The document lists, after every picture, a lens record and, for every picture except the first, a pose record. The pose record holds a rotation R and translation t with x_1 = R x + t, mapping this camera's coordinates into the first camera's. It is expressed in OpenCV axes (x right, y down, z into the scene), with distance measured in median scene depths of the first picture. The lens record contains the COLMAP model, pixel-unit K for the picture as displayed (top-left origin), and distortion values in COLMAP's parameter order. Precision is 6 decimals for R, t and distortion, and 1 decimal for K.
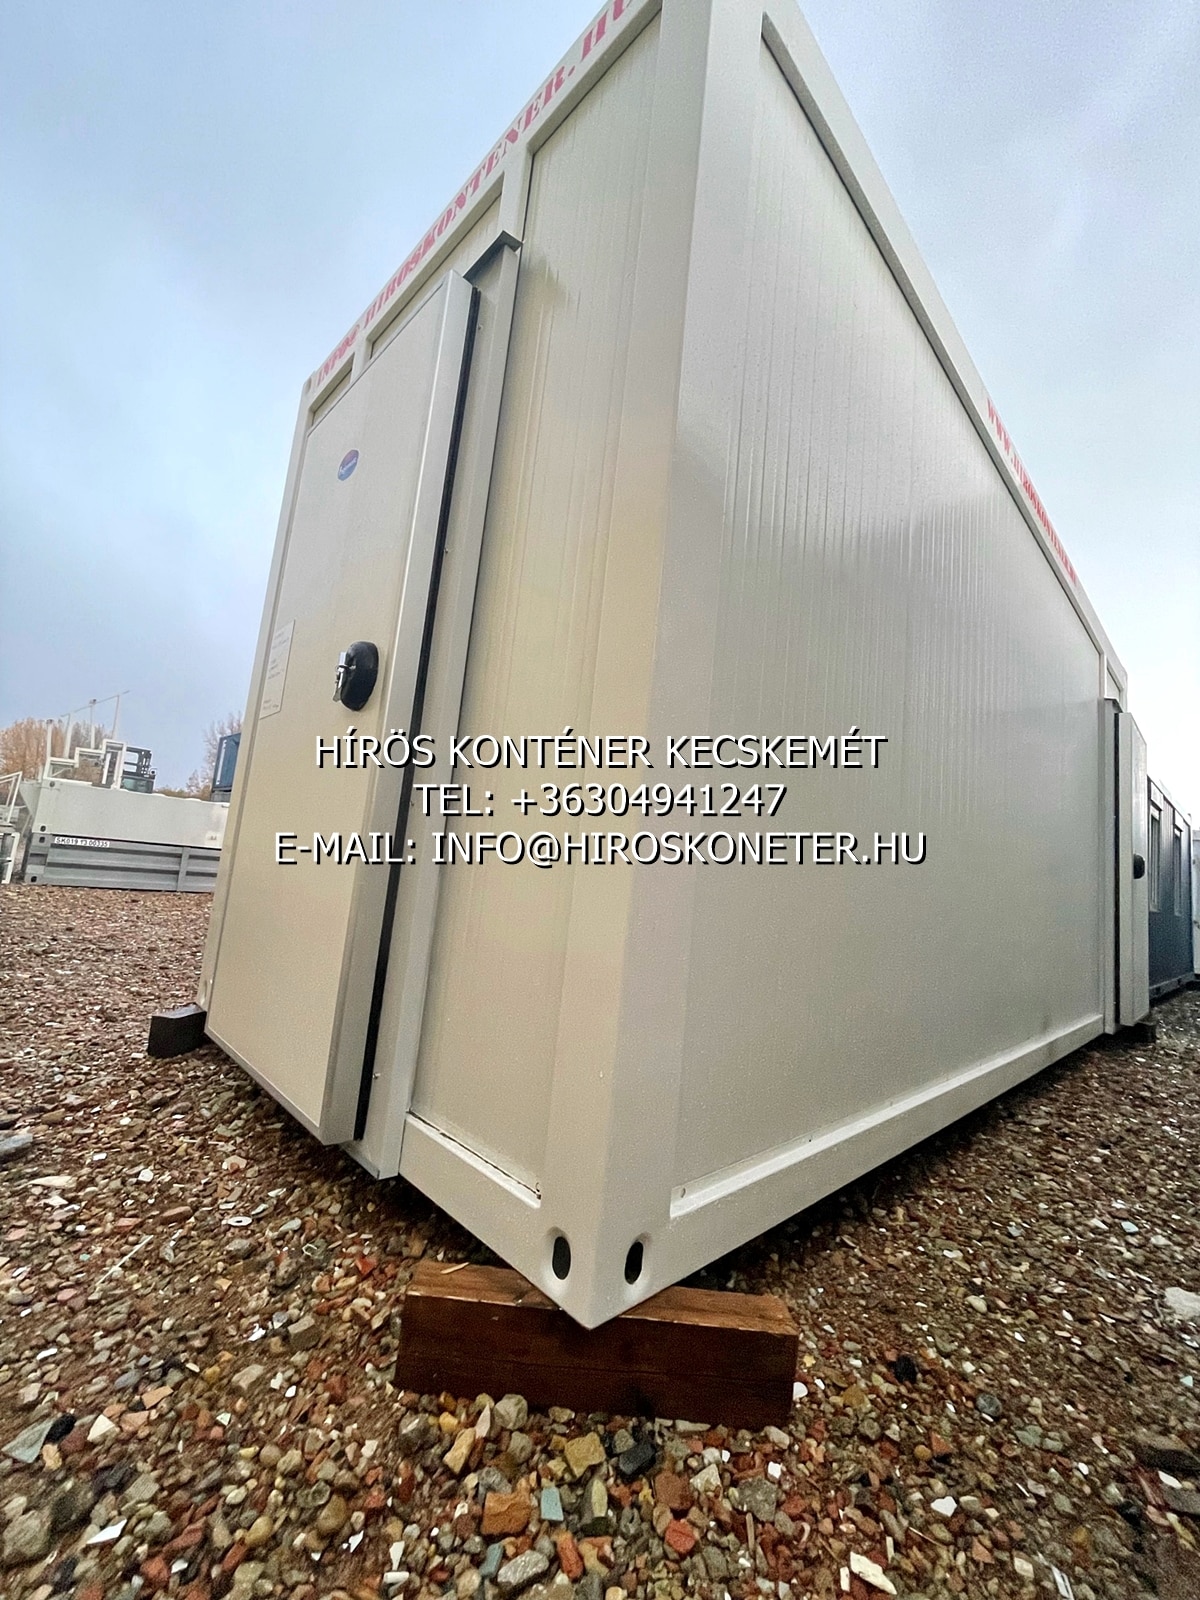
lens RADIAL K [[641.8, 0, 599.6], [0, 641.8, 798.0], [0, 0, 1]] dist [0.000831, -0.002464]
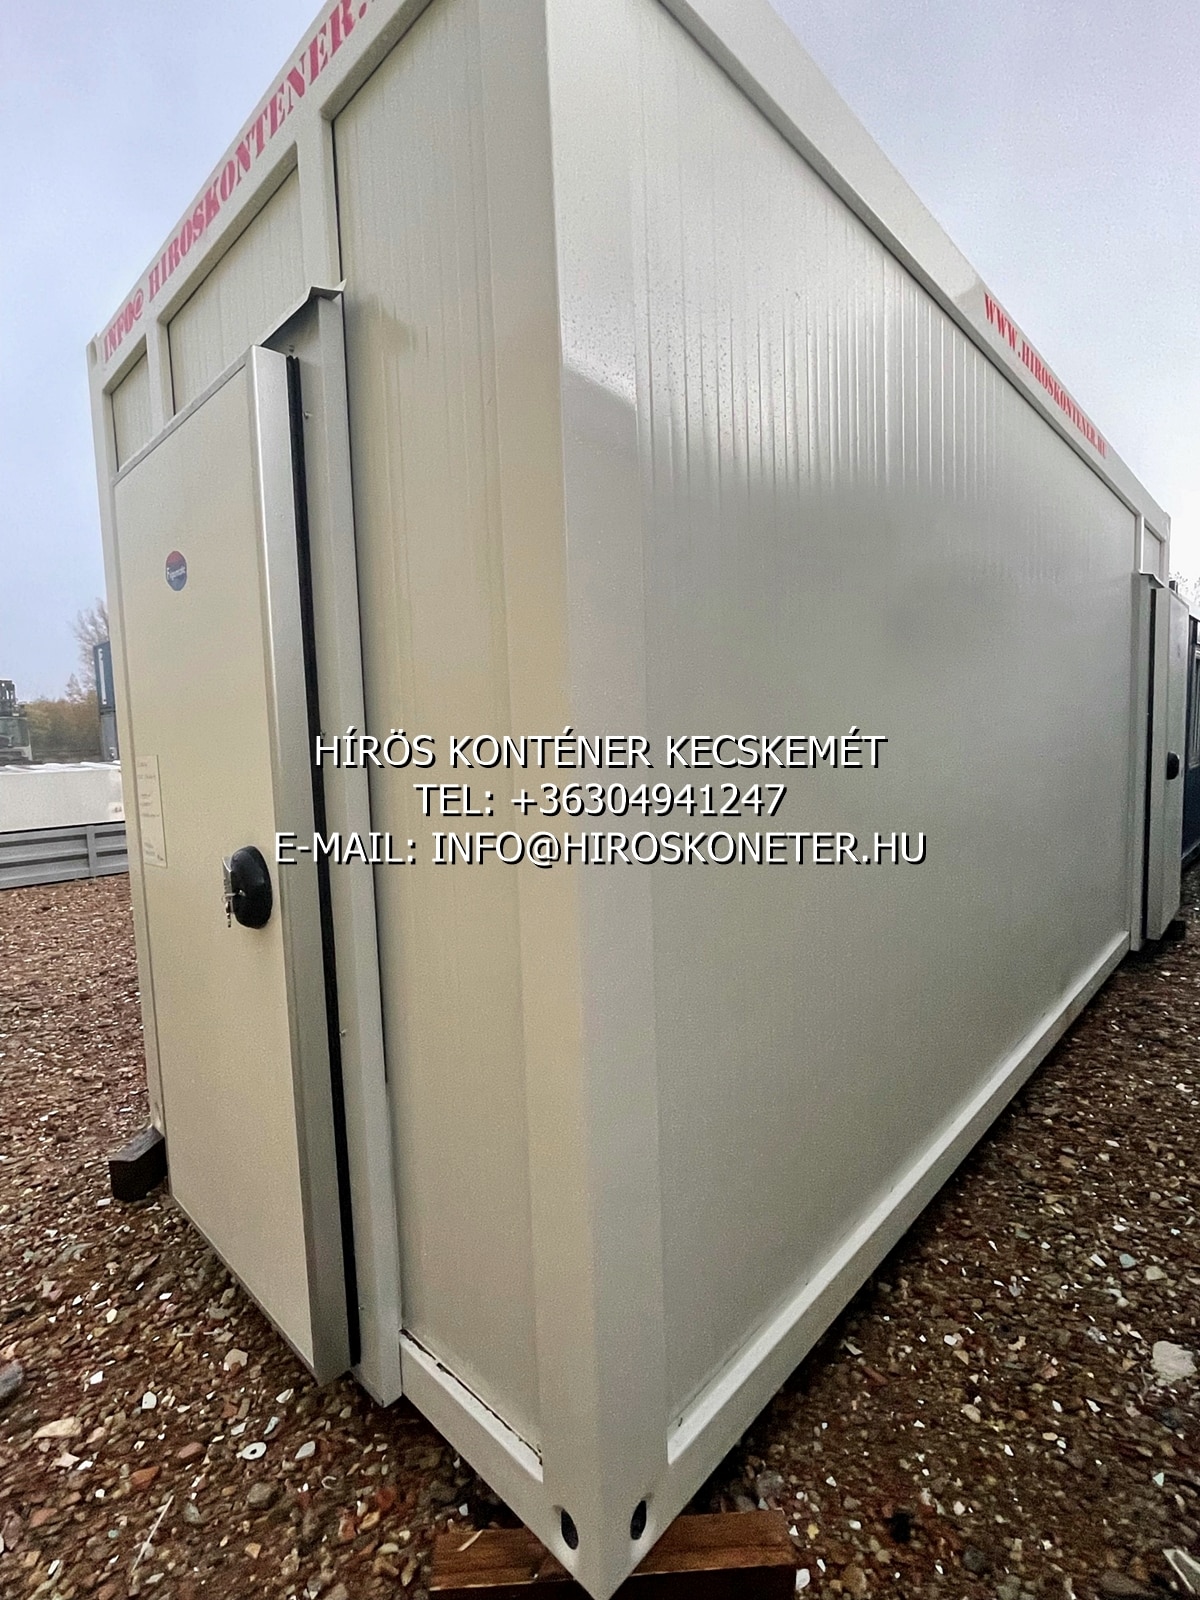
lens RADIAL K [[750.1, 0, 600.5], [0, 750.1, 799.5], [0, 0, 1]] dist [-0.002888, -0.000994]
pose [[0.991084, -0.132023, 0.017960, 0.089762], [0.125313, 0.969416, 0.211021, -0.492670], [-0.045271, -0.206889, 0.977316, 0.034167]]
